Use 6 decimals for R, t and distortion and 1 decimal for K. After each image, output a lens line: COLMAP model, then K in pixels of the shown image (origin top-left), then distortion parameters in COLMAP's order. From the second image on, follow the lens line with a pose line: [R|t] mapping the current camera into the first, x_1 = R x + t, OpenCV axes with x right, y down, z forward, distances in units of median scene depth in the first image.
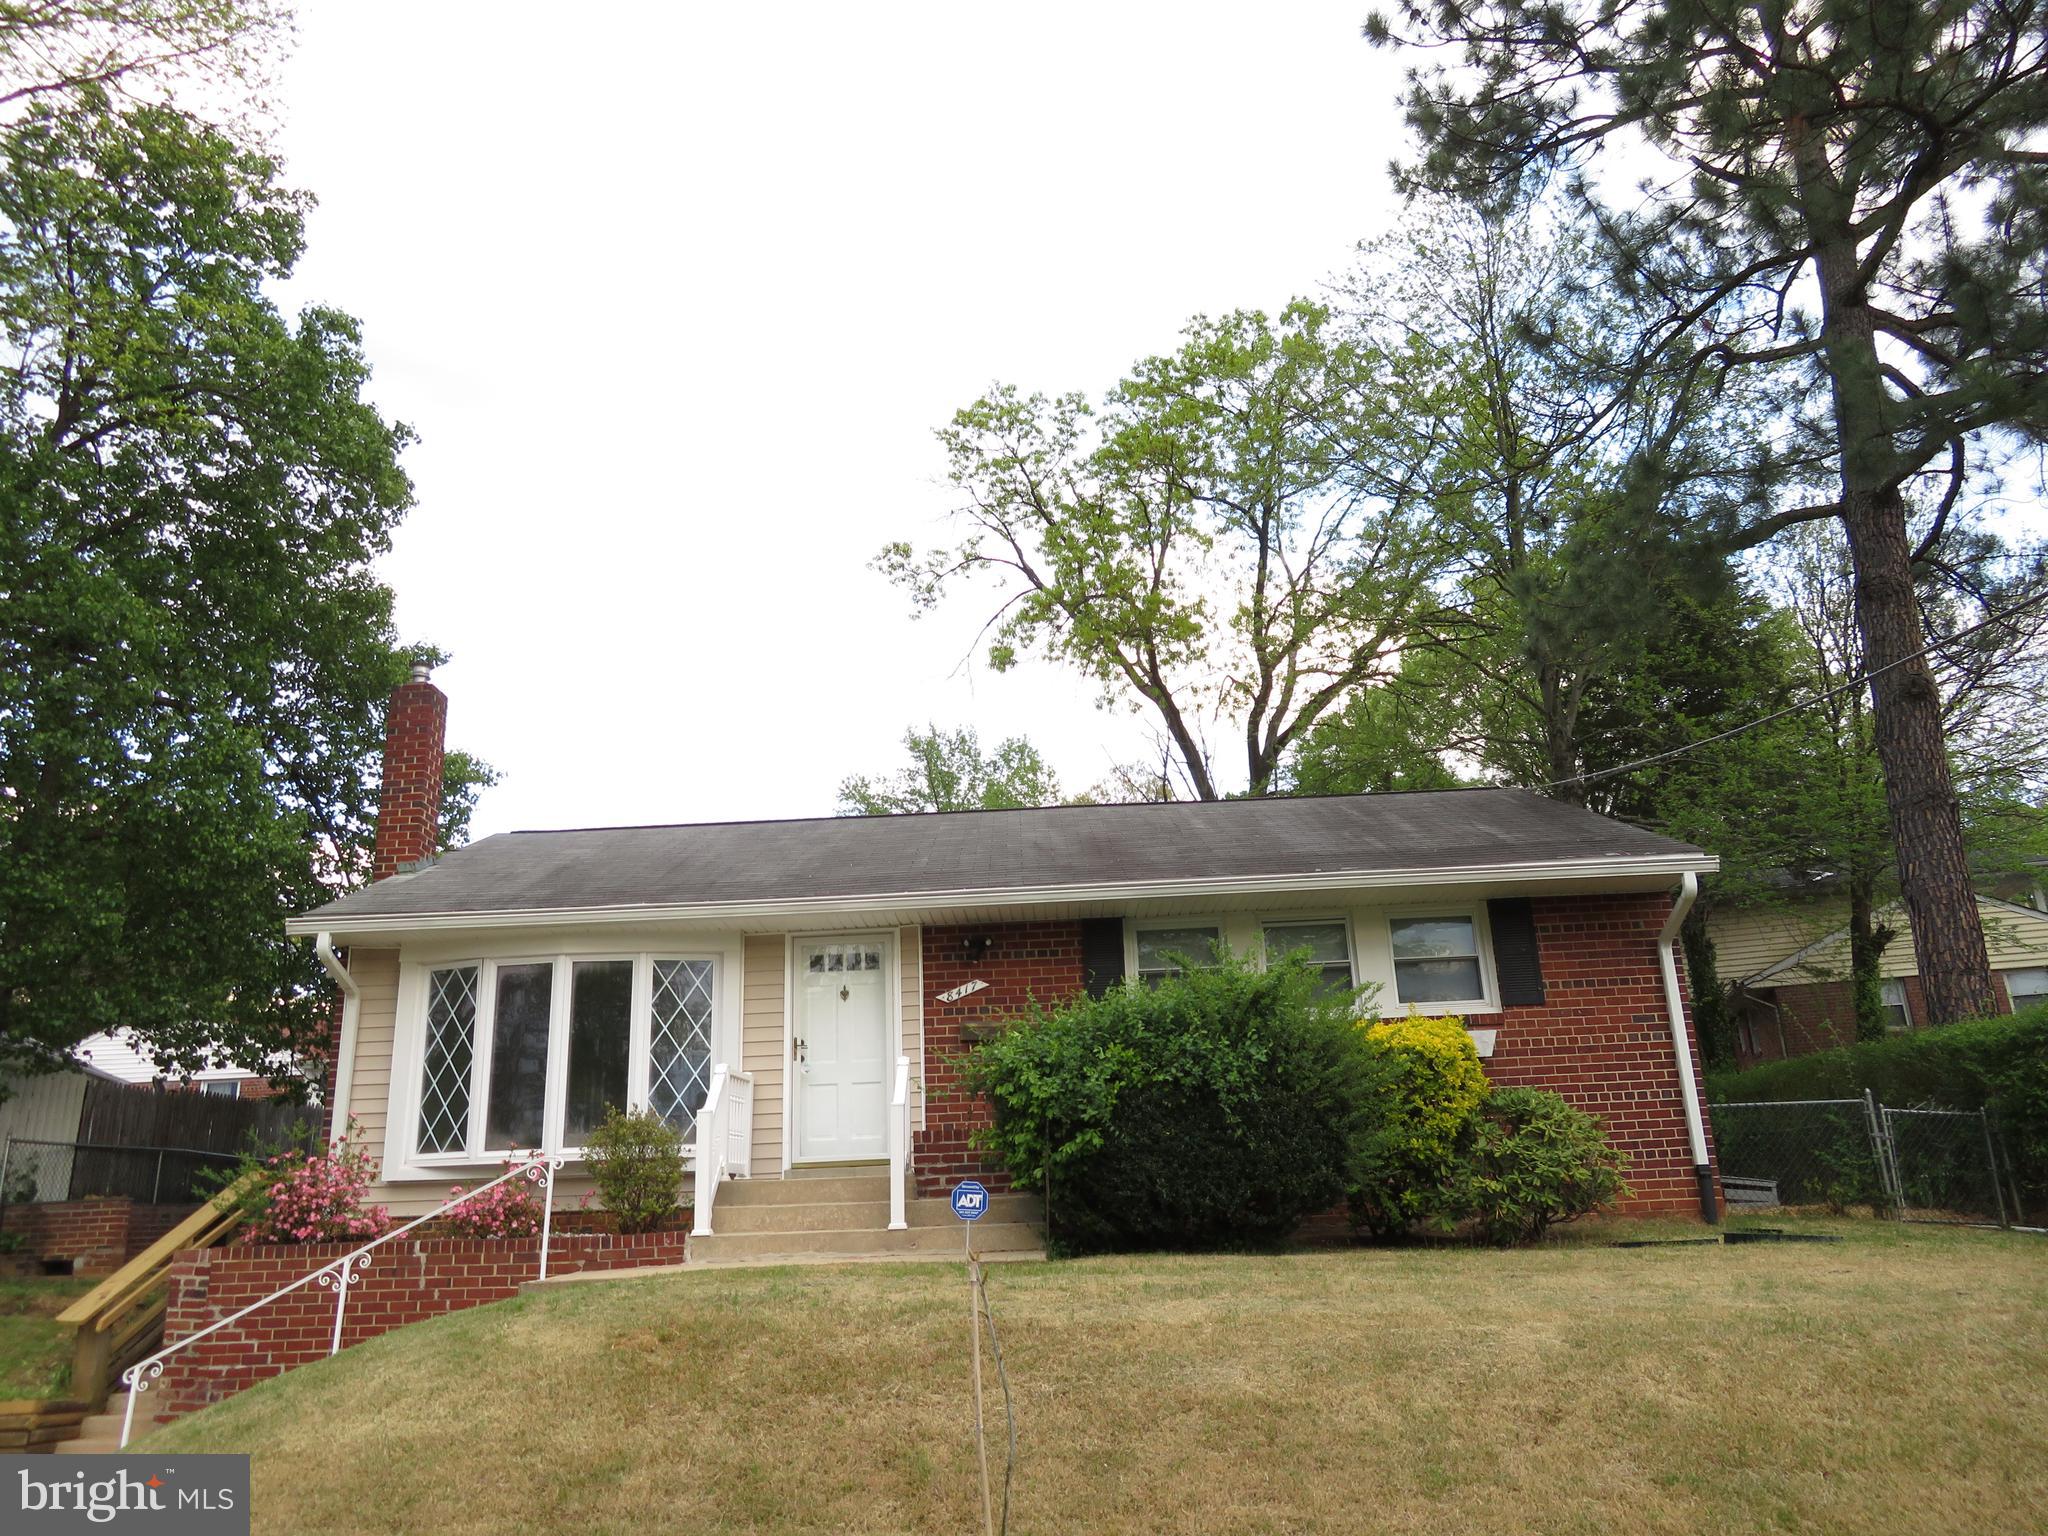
lens RADIAL K [[1450.7, 0, 1019.5], [0, 1450.7, 768.8], [0, 0, 1]] dist [-0.019216, 0.010834]
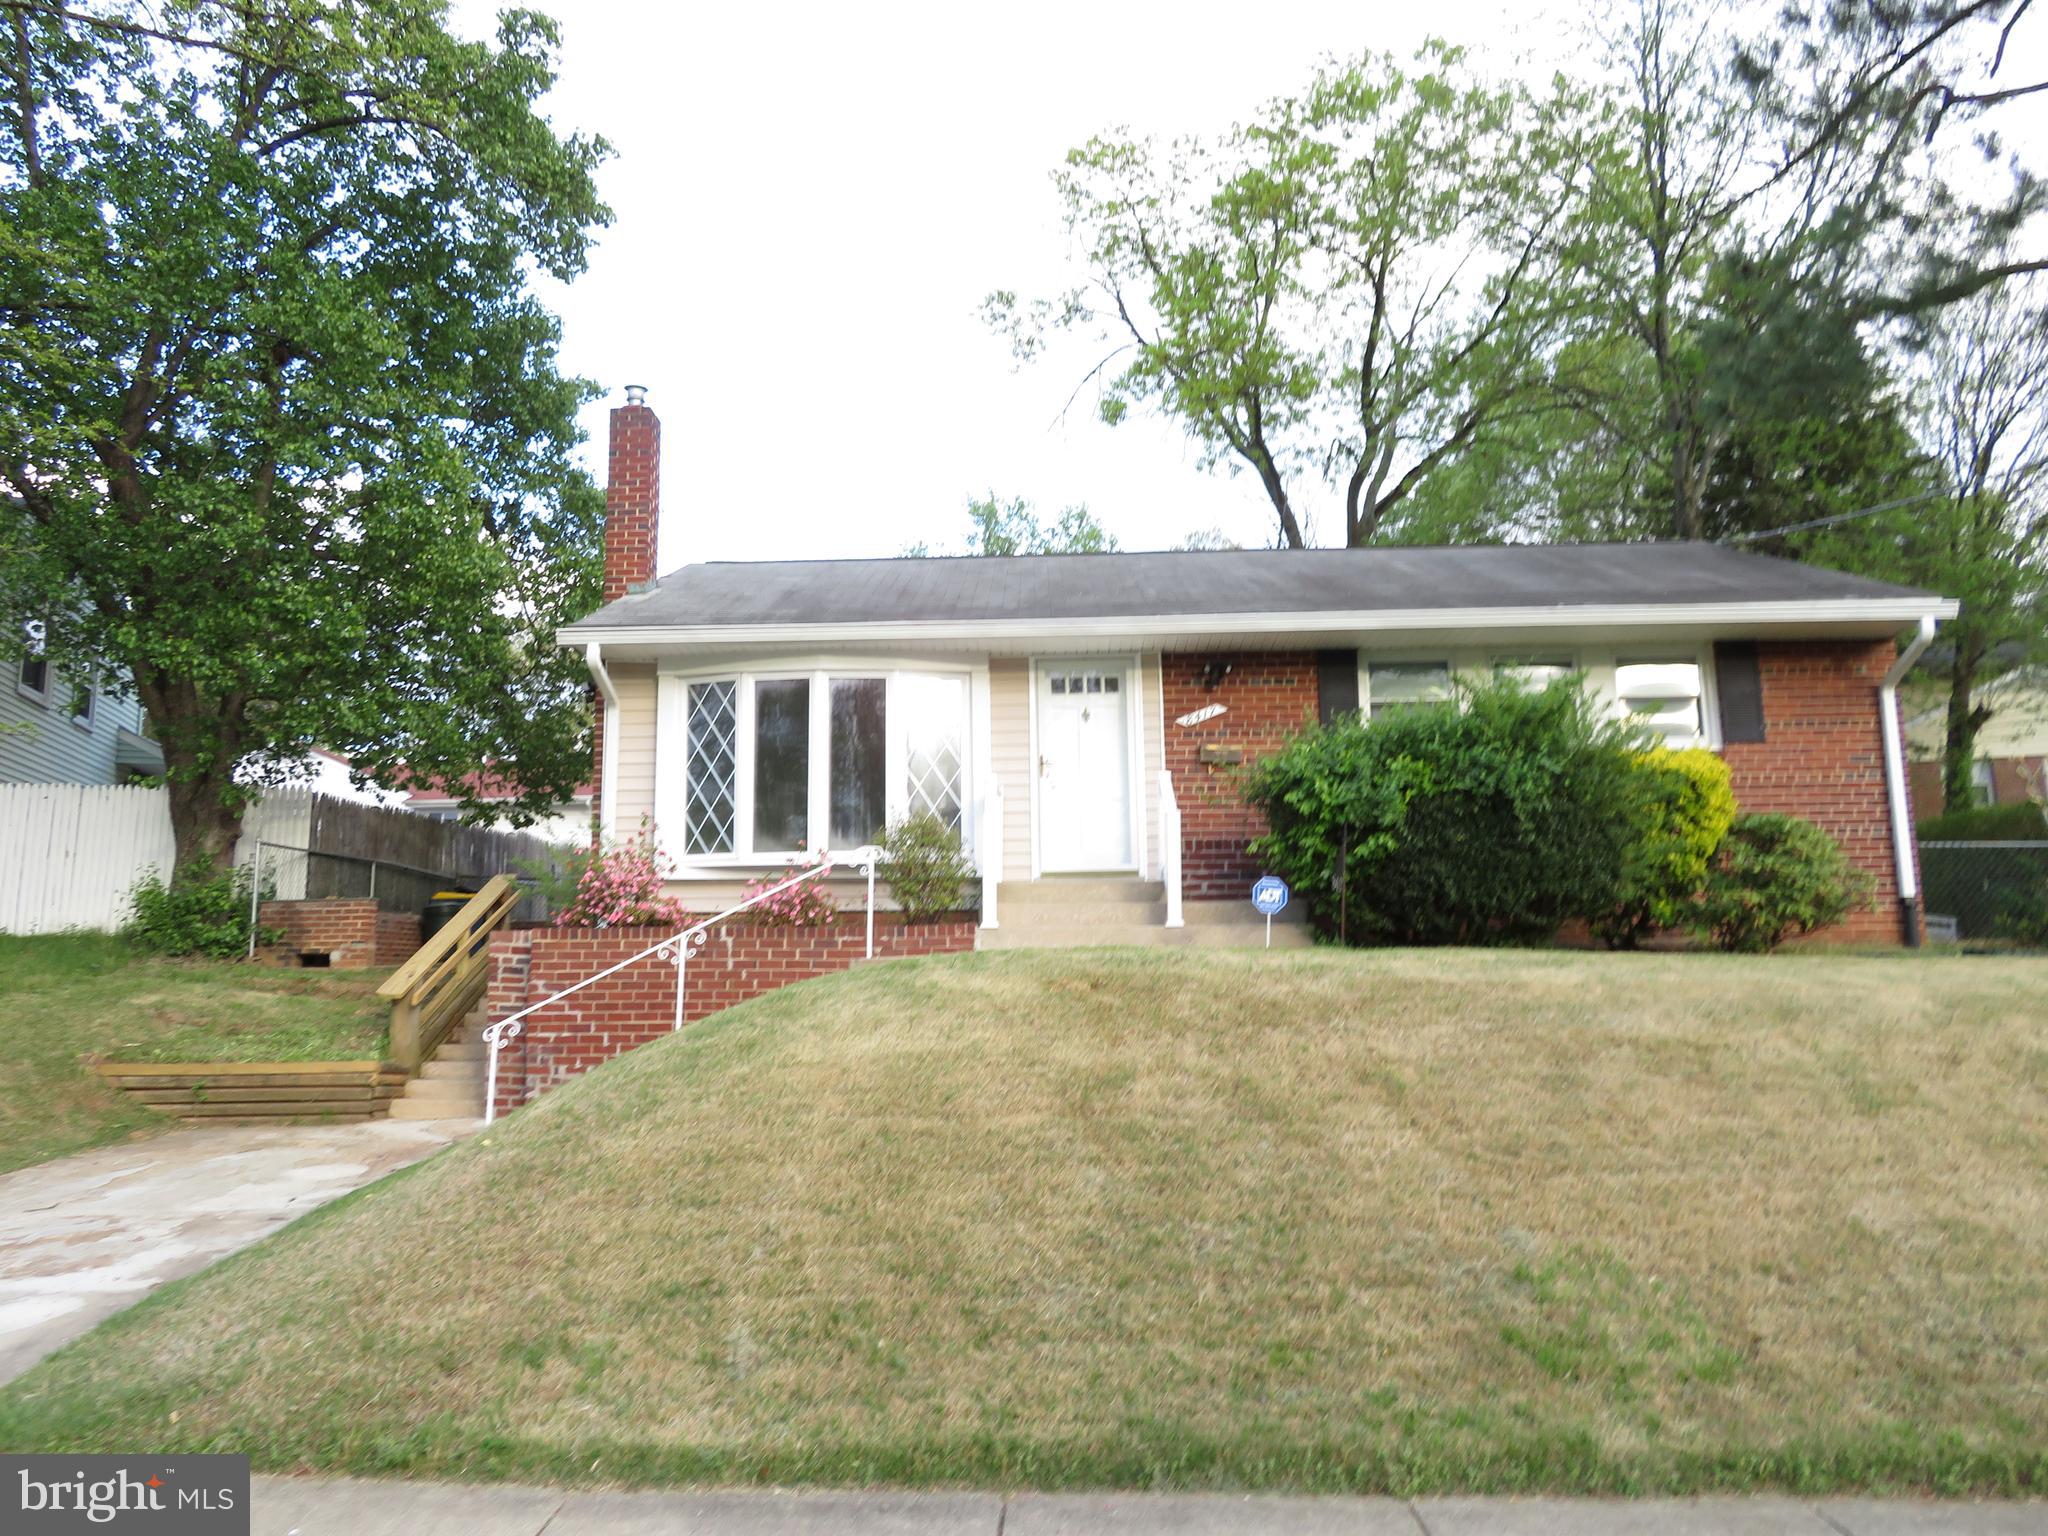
lens RADIAL K [[1450.7, 0, 1019.5], [0, 1450.7, 768.8], [0, 0, 1]] dist [-0.019216, 0.010834]
pose [[0.999624, 0.024817, -0.011641, -0.144391], [-0.022739, 0.987897, 0.153433, 0.032346], [0.015308, -0.153111, 0.988090, -0.028973]]
